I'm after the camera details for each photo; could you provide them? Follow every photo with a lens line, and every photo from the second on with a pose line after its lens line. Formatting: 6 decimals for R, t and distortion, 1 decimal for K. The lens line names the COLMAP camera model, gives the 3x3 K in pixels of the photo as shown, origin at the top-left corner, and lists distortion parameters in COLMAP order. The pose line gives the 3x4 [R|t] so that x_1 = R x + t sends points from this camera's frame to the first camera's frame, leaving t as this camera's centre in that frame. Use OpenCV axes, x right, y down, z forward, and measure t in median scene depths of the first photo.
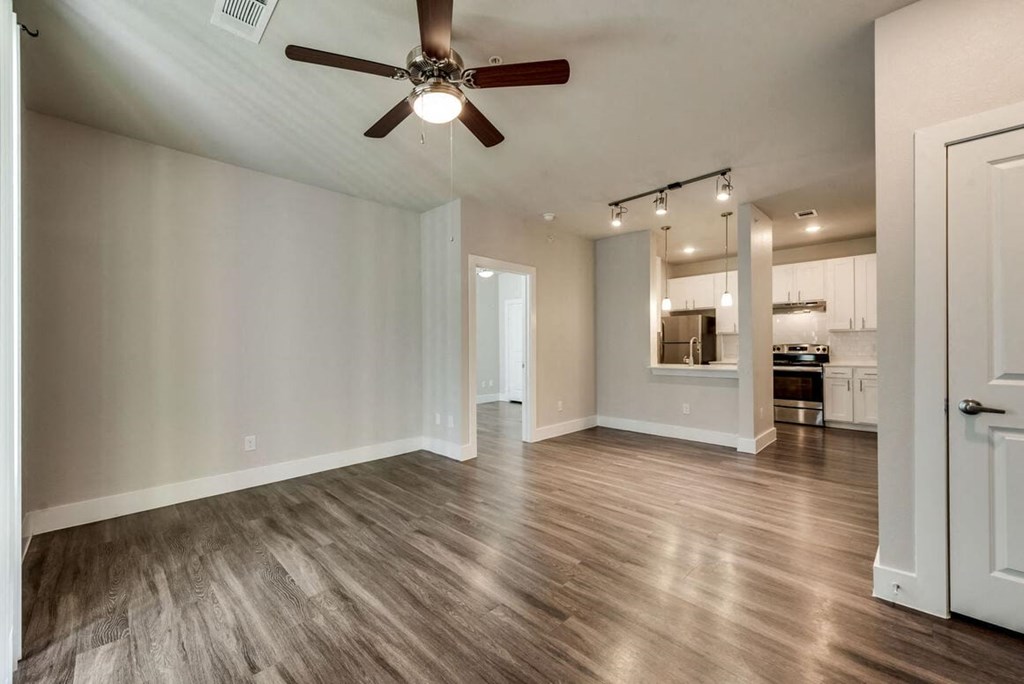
lens RADIAL K [[401.0, 0, 518.4], [0, 401.0, 346.9], [0, 0, 1]] dist [0.009372, -0.000004]
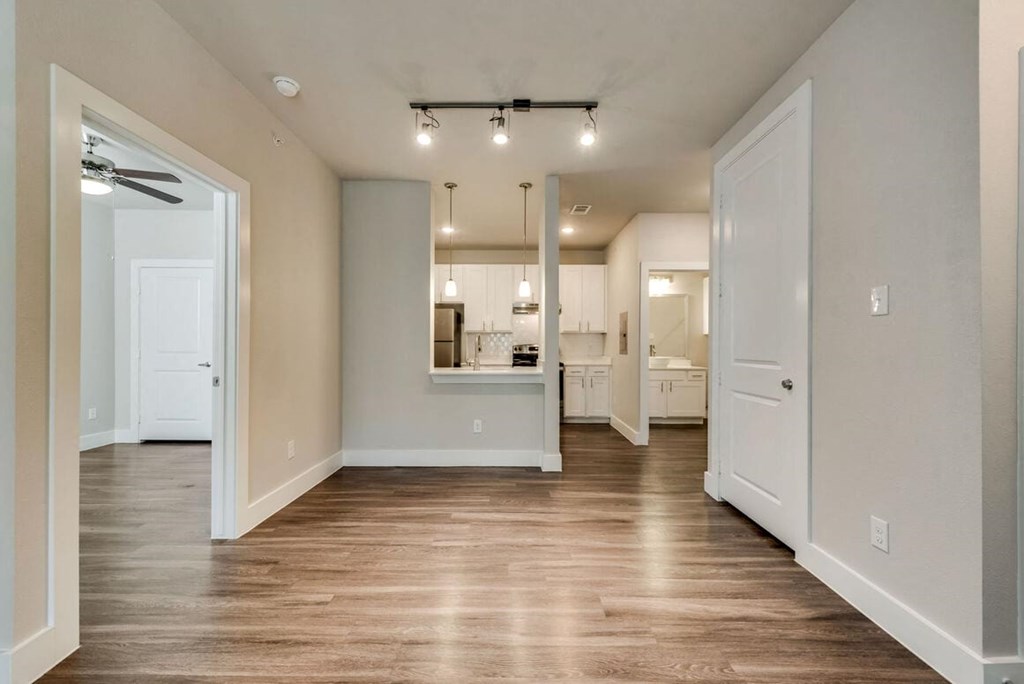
lens RADIAL K [[401.0, 0, 518.4], [0, 401.0, 346.9], [0, 0, 1]] dist [0.009372, -0.000004]
pose [[0.719406, 0.007480, 0.694550, -0.063630], [-0.005602, 0.999972, -0.004966, 0.006432], [-0.694567, -0.000319, 0.719428, 0.408009]]
